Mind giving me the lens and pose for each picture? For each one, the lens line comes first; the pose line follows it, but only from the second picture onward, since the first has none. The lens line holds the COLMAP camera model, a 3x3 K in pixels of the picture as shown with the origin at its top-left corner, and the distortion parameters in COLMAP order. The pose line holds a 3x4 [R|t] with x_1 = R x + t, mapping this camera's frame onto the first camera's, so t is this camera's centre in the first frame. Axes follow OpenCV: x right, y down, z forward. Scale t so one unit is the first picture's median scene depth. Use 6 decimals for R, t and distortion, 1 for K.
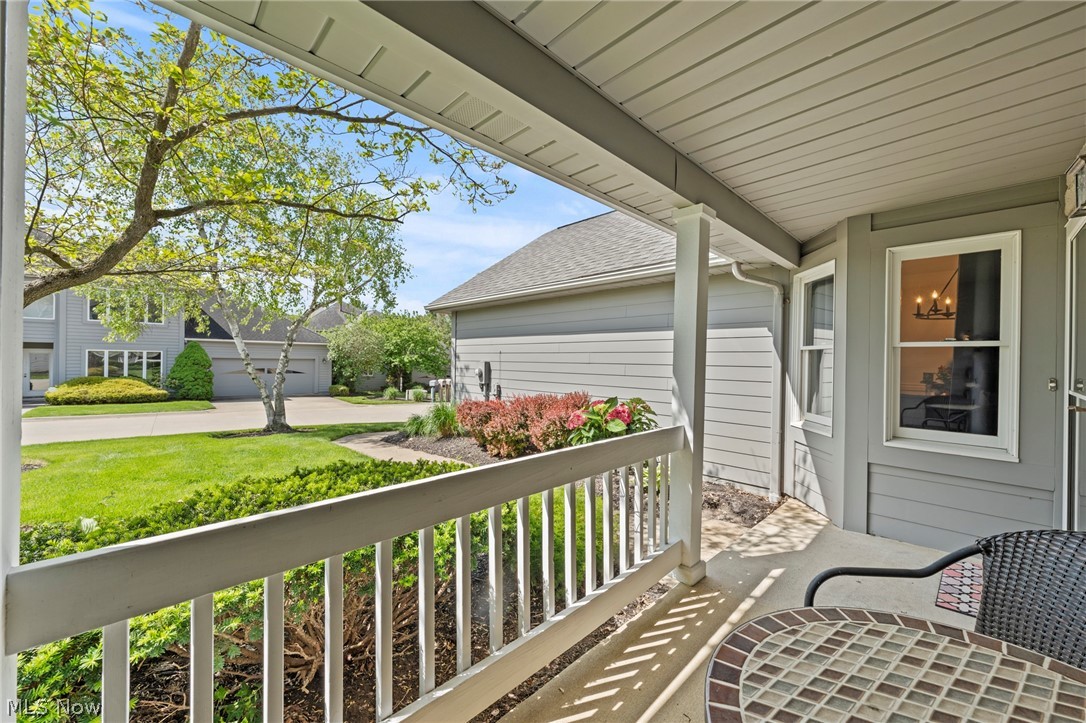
lens RADIAL K [[404.6, 0, 548.1], [0, 404.6, 360.8], [0, 0, 1]] dist [-0.001375, -0.000099]
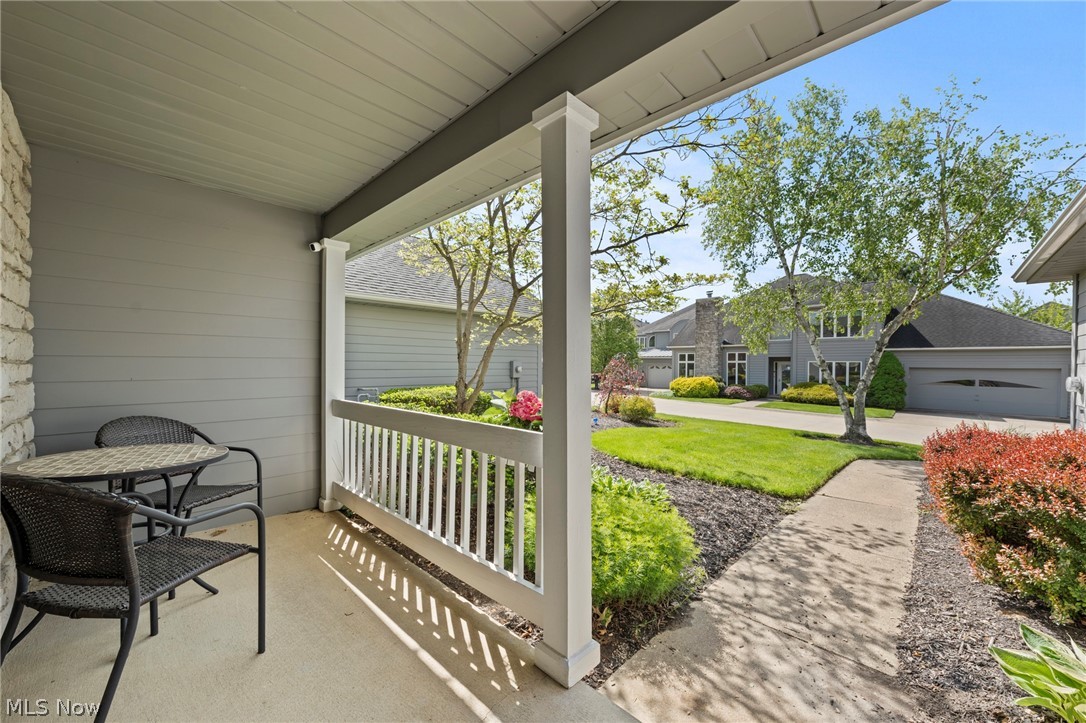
lens RADIAL K [[404.6, 0, 548.3], [0, 404.6, 365.4], [0, 0, 1]] dist [-0.001375, -0.000099]
pose [[0.021381, -0.009475, -0.999727, 0.250739], [-0.009760, 0.999905, -0.009685, 0.011077], [0.999724, 0.009965, 0.021286, 0.237719]]
